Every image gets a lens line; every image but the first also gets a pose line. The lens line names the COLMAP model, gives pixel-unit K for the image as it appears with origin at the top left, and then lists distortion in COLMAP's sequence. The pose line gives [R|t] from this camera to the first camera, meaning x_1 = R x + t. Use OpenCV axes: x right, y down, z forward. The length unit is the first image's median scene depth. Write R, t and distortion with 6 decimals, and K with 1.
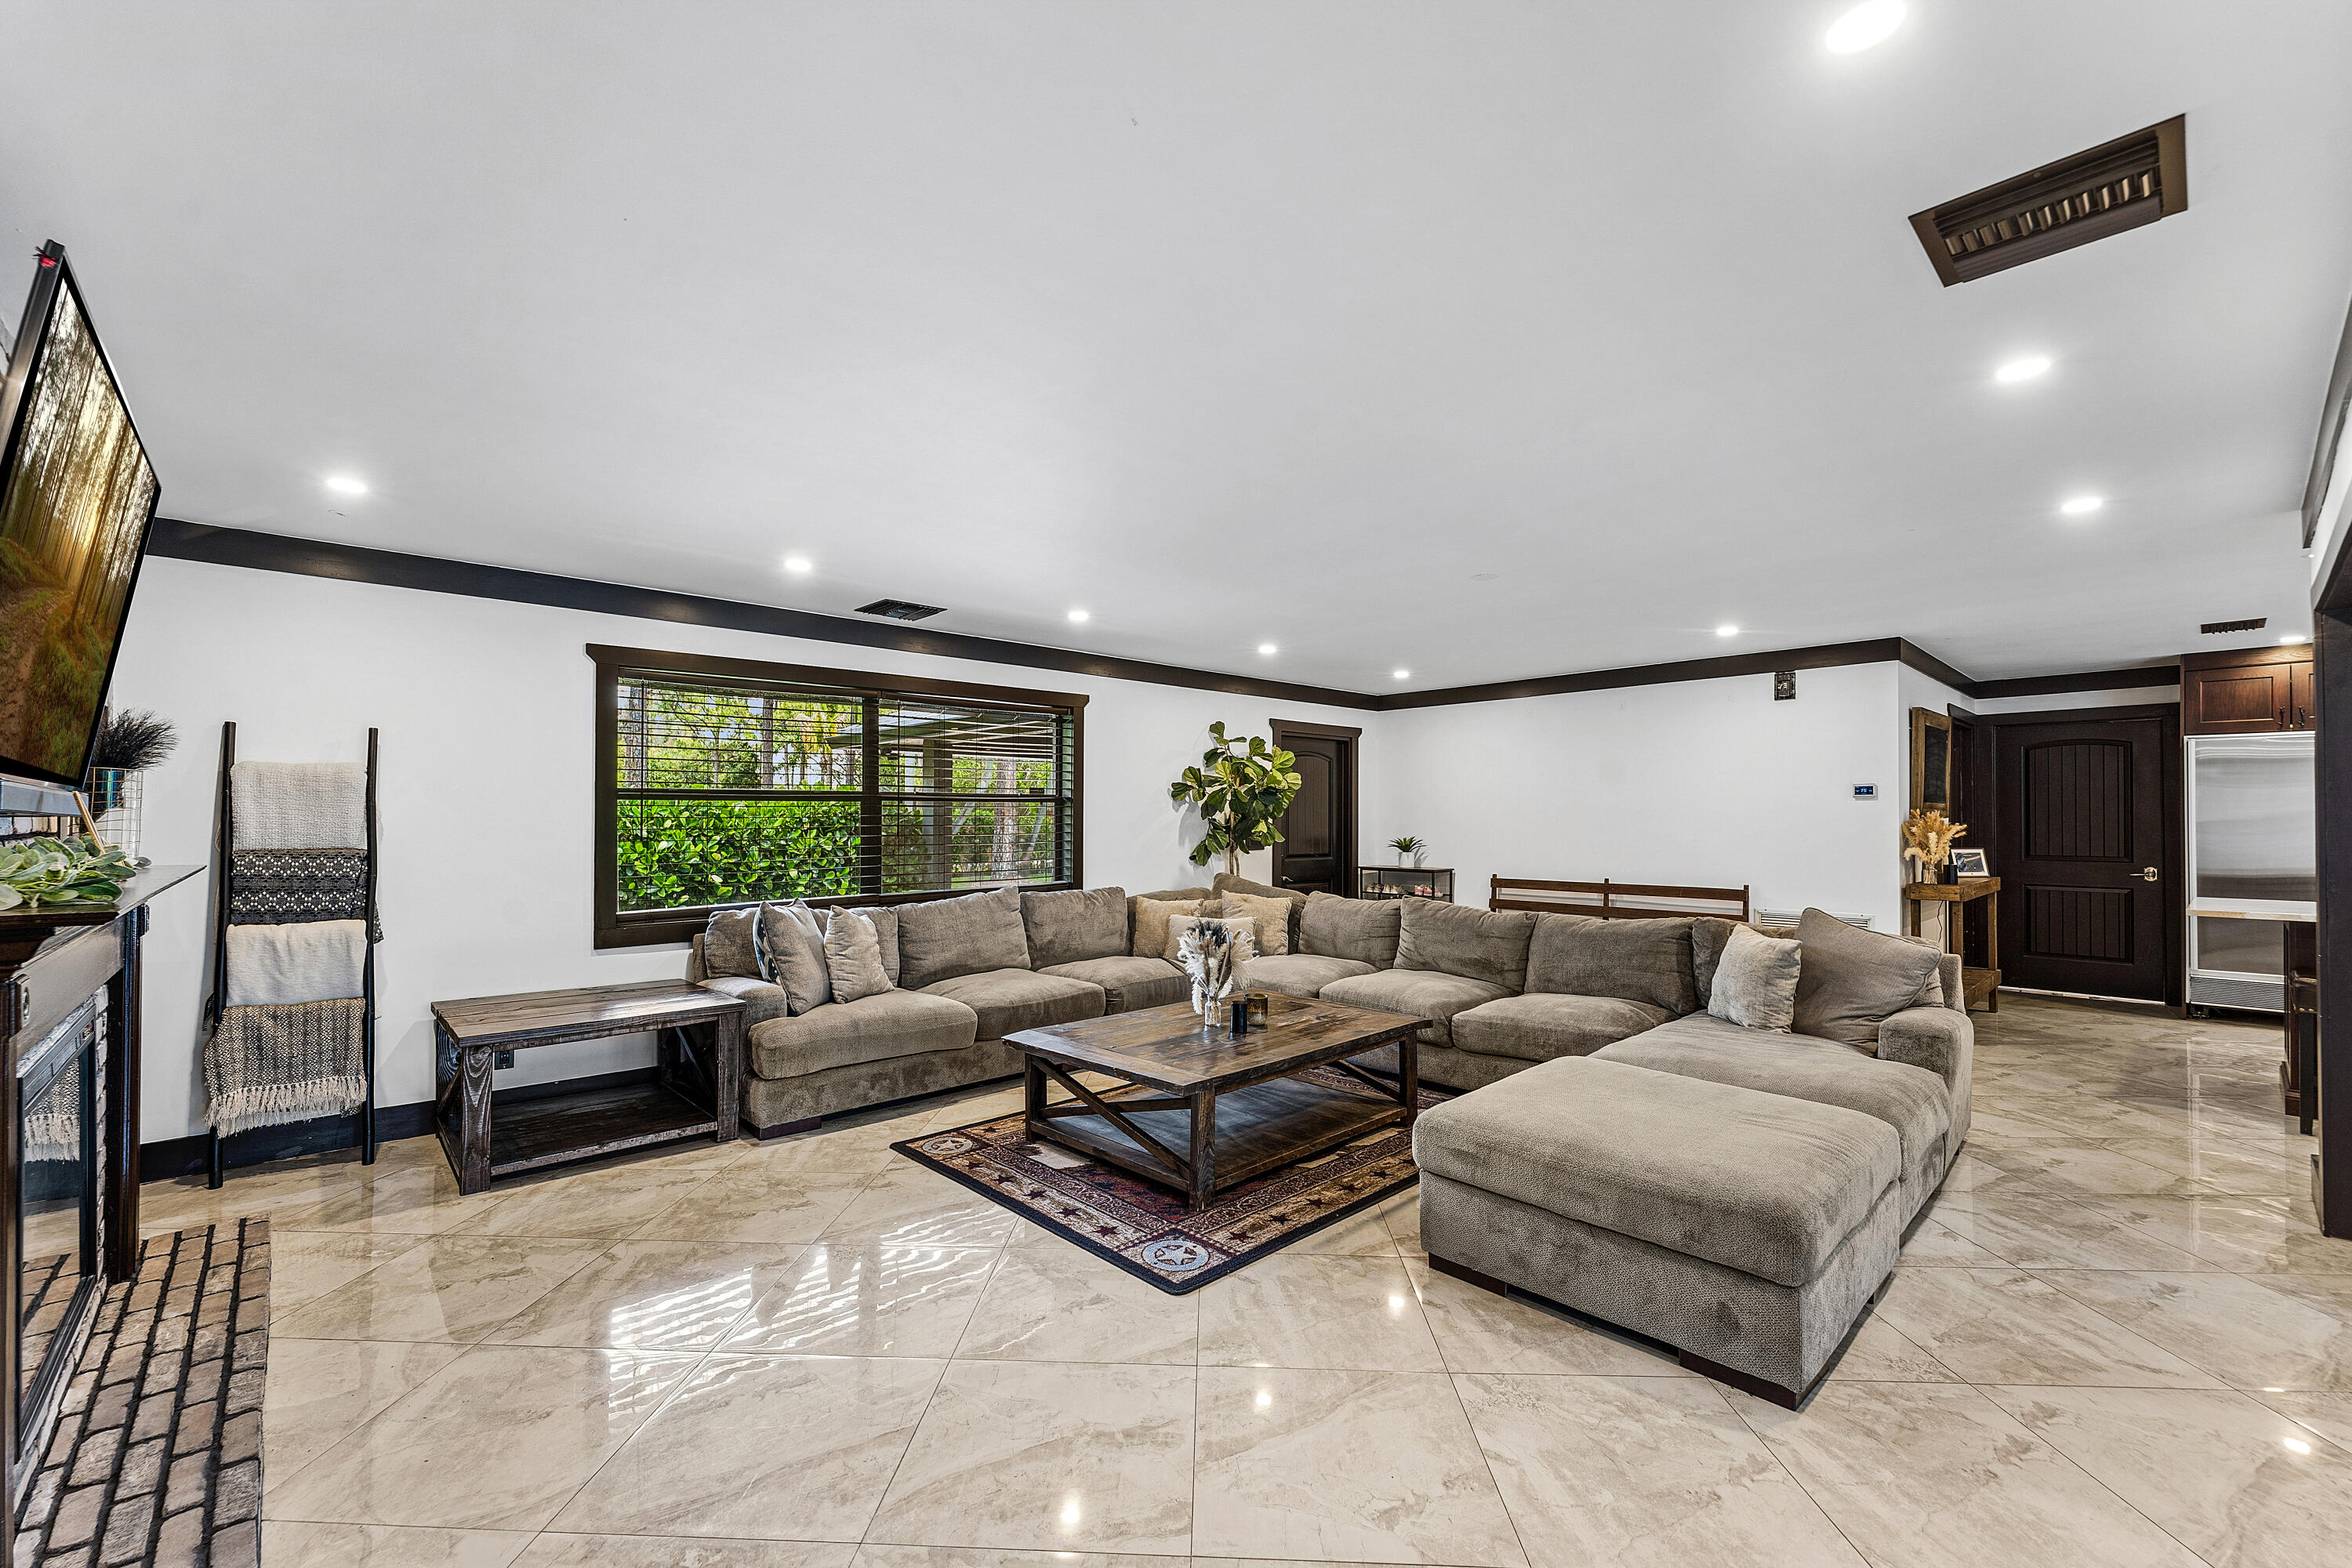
lens RADIAL K [[959.7, 0, 1145.7], [0, 959.7, 809.9], [0, 0, 1]] dist [-0.002472, -0.000095]
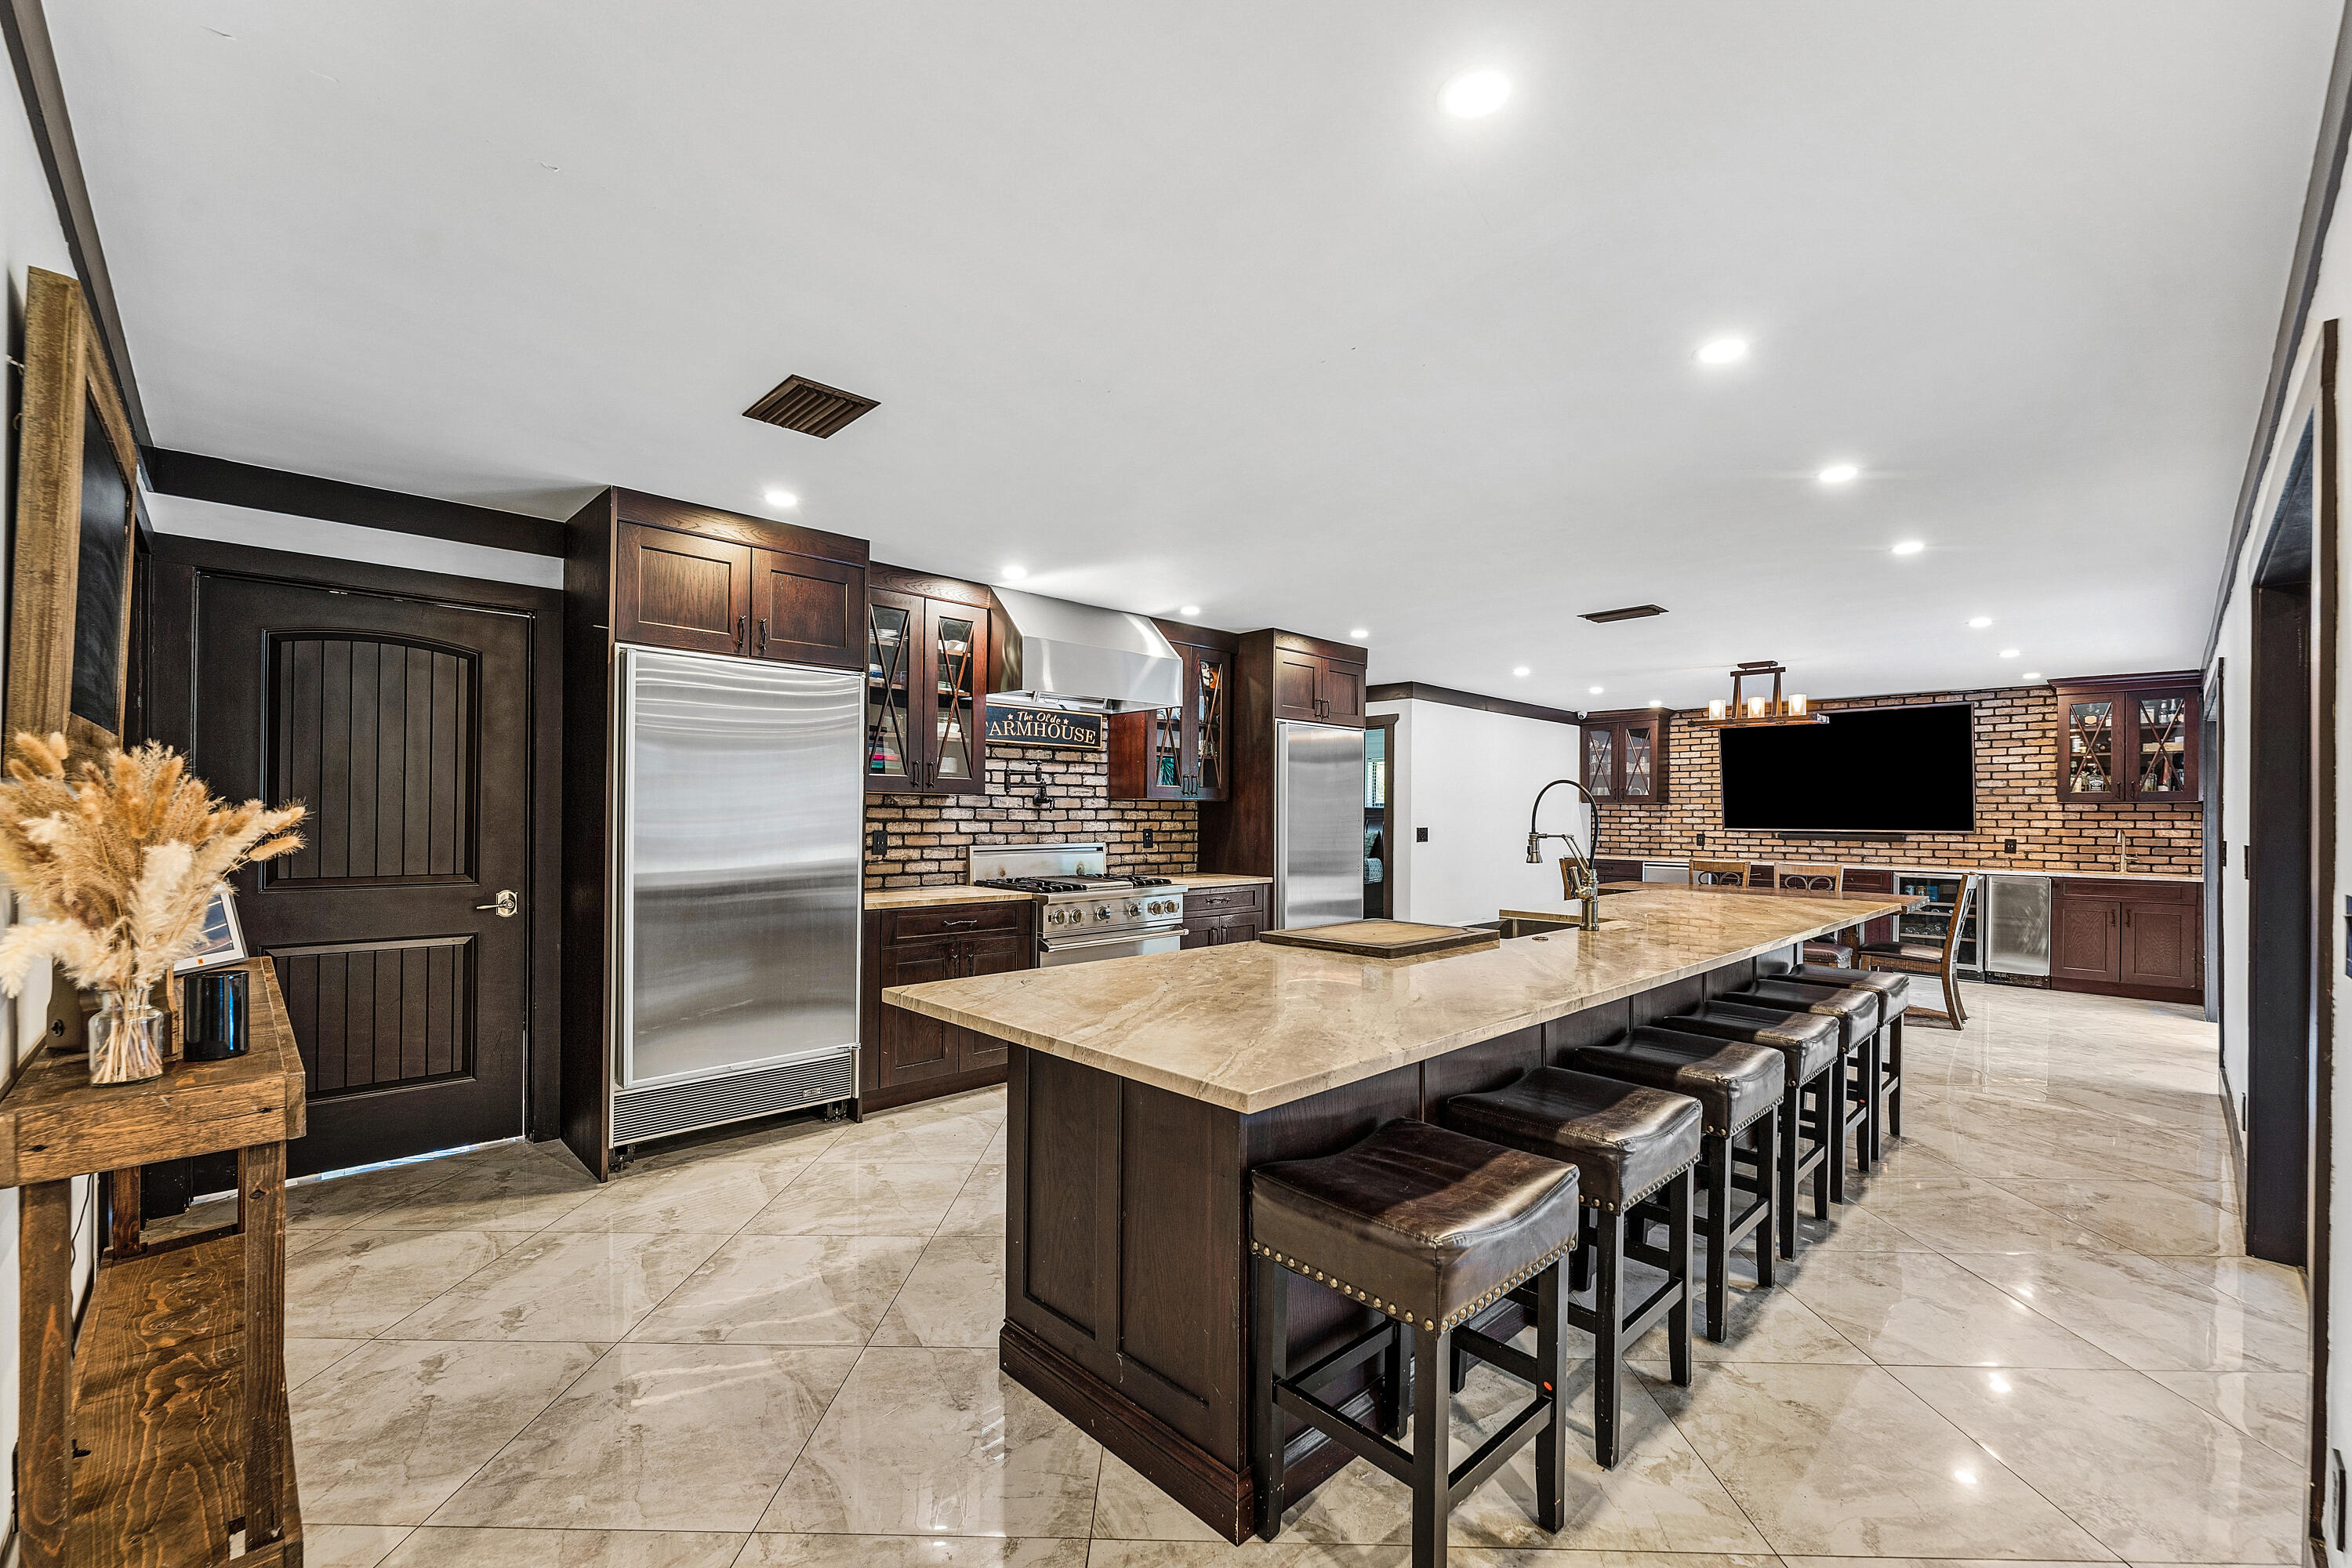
lens RADIAL K [[963.6, 0, 1171.1], [0, 963.6, 811.9], [0, 0, 1]] dist [-0.003304, -0.000074]
pose [[-0.038730, 0.001825, 0.999248, 0.605389], [-0.017325, 0.999847, -0.002497, 0.013551], [-0.999100, -0.017409, -0.038692, 0.790327]]
